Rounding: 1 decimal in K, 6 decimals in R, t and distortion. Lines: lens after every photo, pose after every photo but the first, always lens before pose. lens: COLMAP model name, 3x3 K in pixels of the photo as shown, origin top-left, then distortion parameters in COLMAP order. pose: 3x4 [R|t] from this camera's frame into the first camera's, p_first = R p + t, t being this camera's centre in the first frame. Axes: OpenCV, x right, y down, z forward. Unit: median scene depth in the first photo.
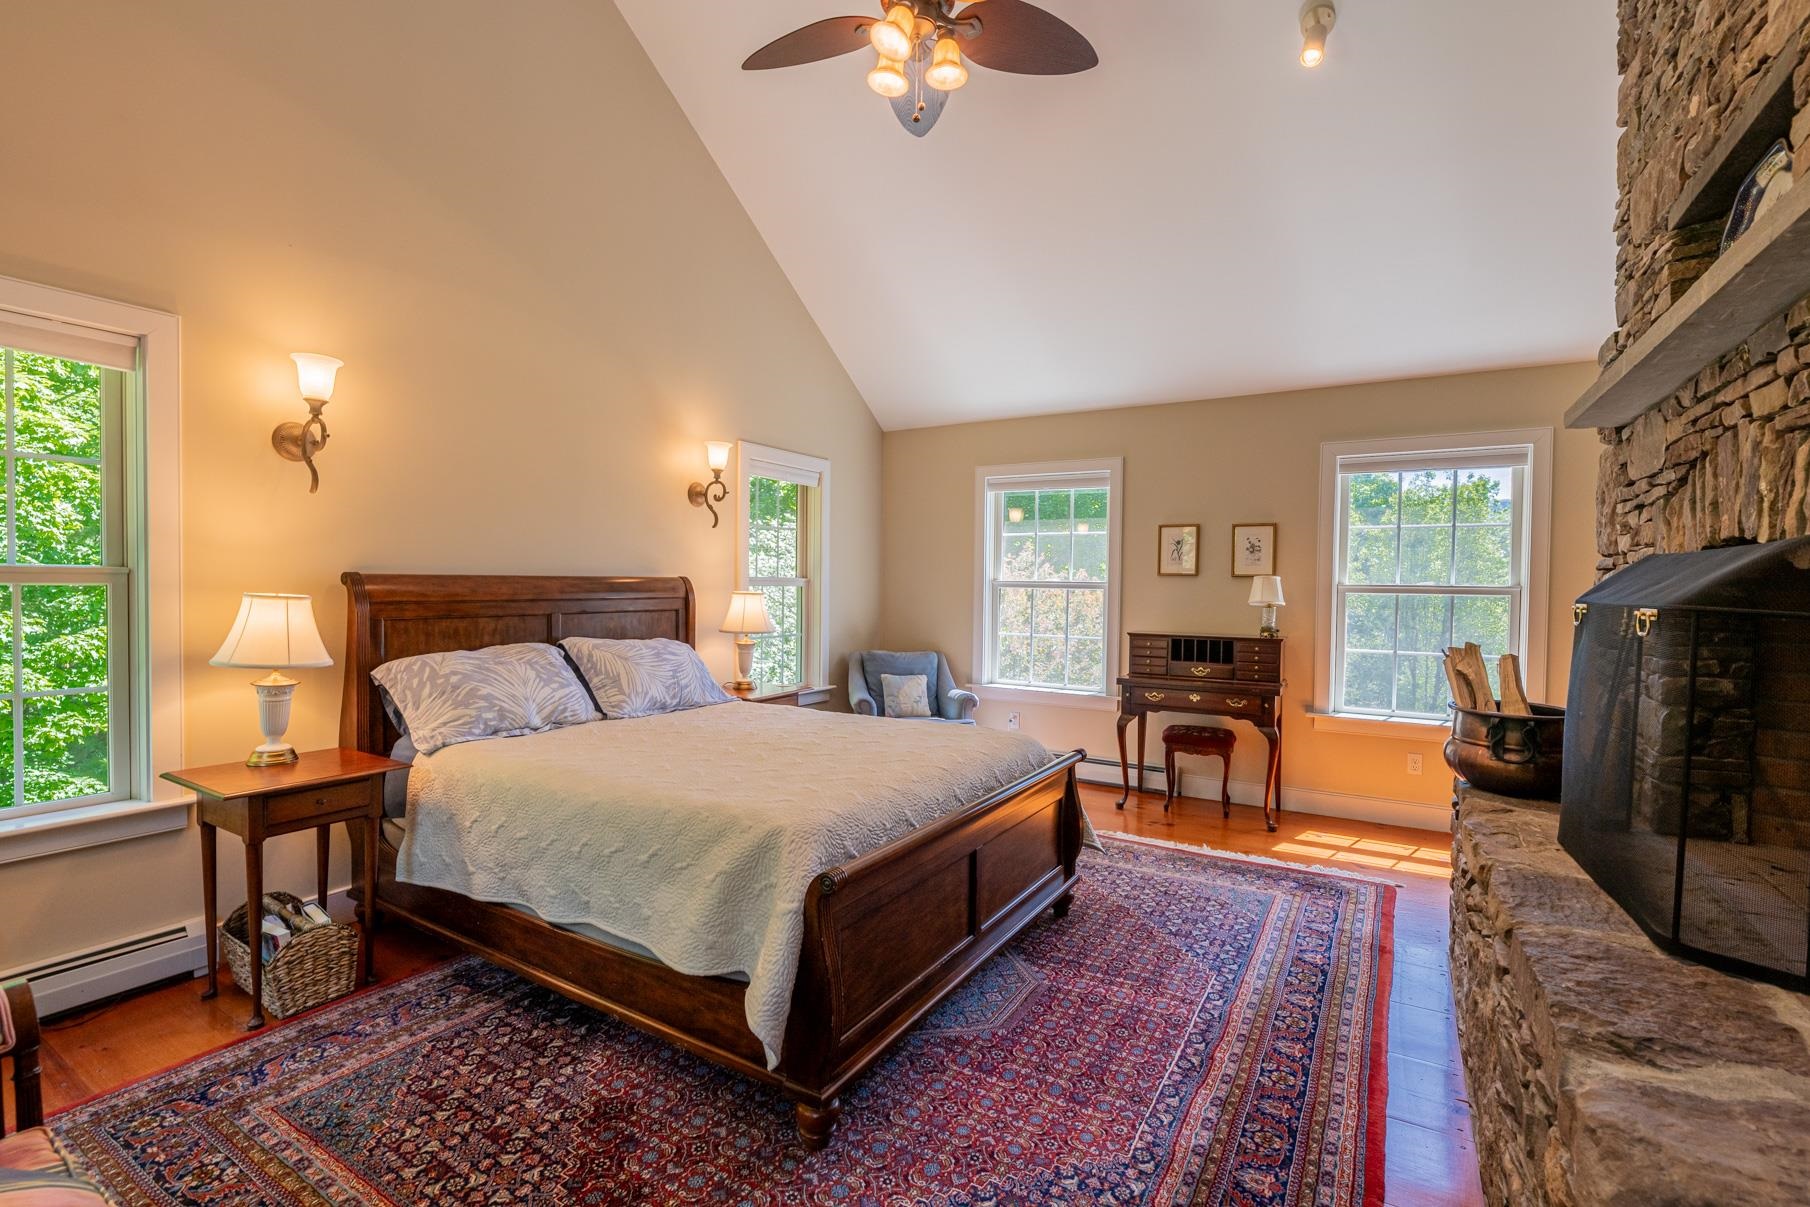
lens RADIAL K [[807.3, 0, 905.0], [0, 807.3, 603.5], [0, 0, 1]] dist [-0.000988, -0.000056]
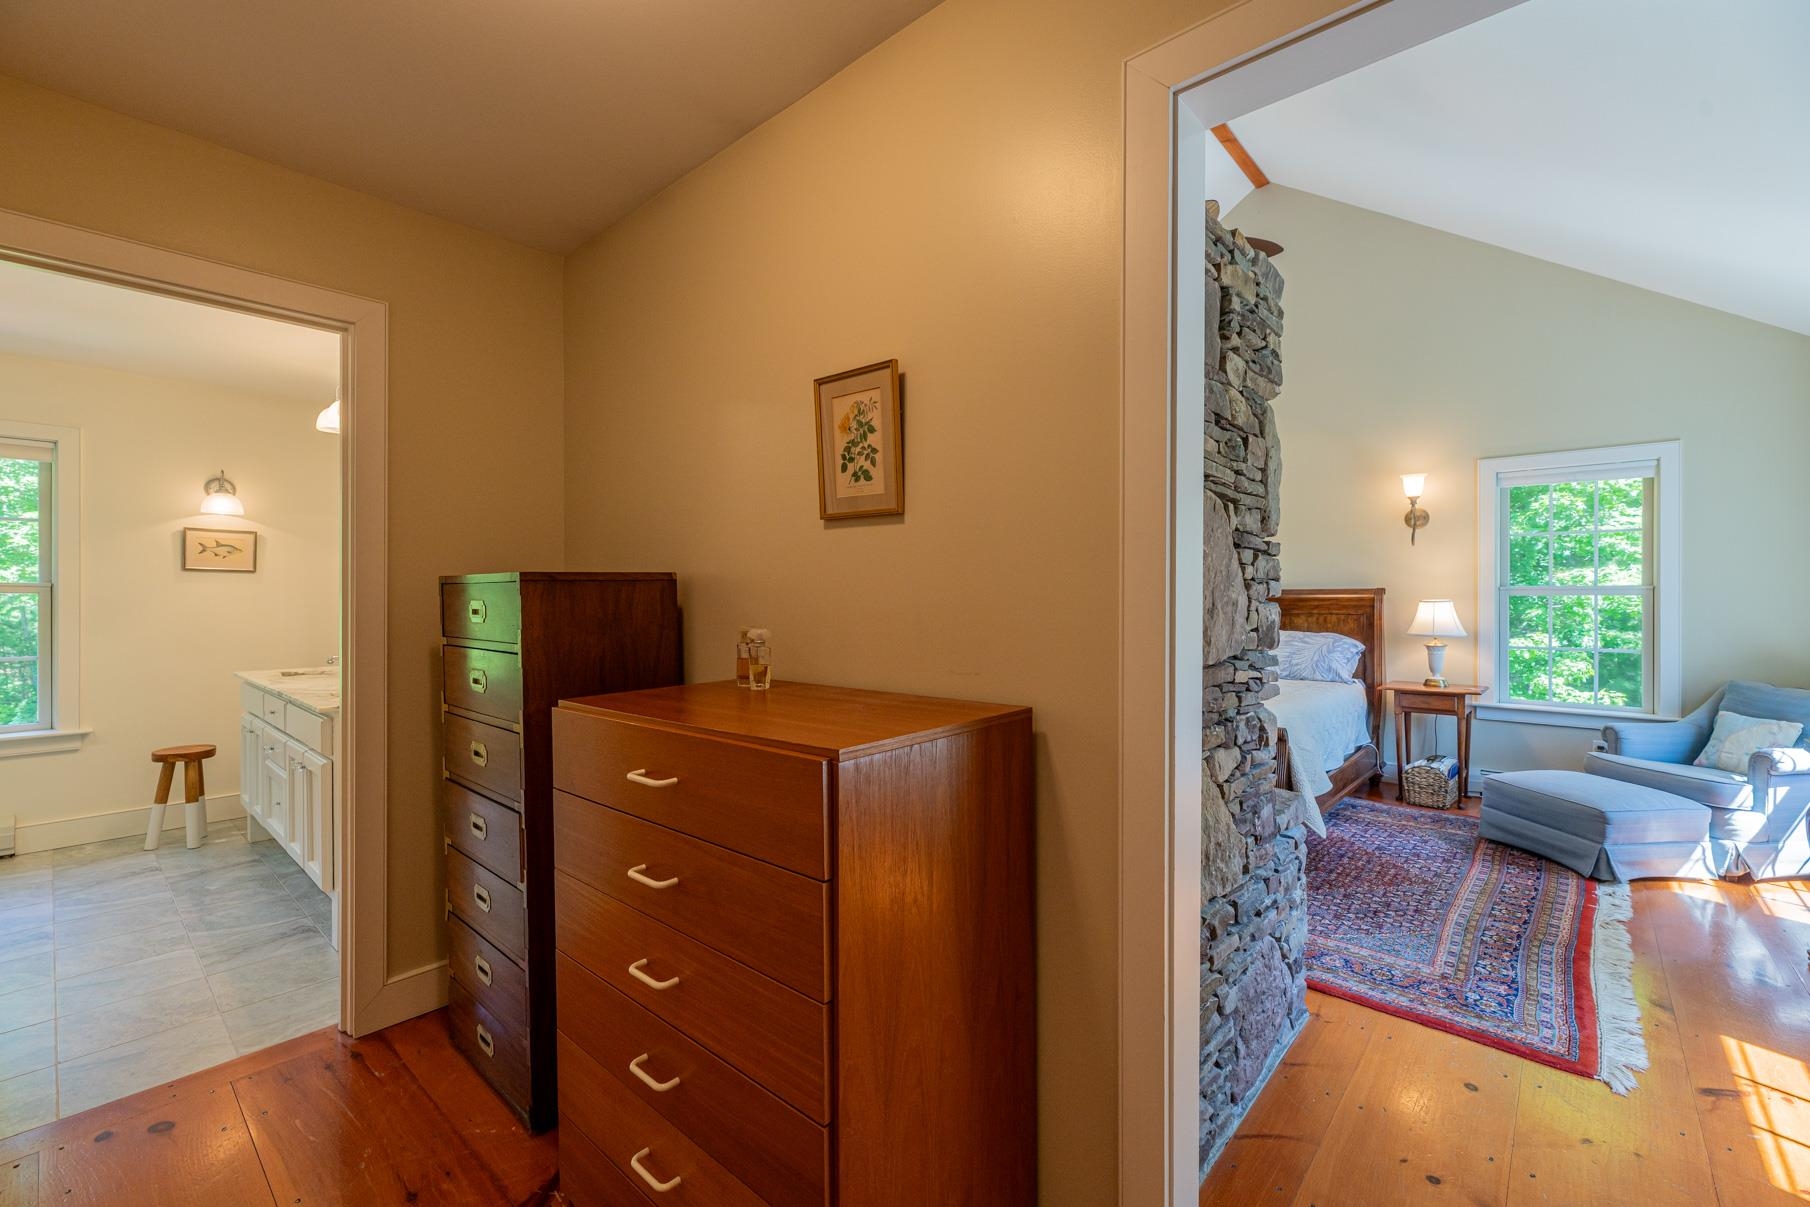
lens RADIAL K [[751.1, 0, 896.3], [0, 751.1, 596.2], [0, 0, 1]] dist [0.000472, 0.000044]
pose [[-0.177028, -0.005100, -0.984193, 1.091592], [-0.026514, 0.999648, -0.000412, 0.000949], [0.983849, 0.026022, -0.177101, 0.494410]]
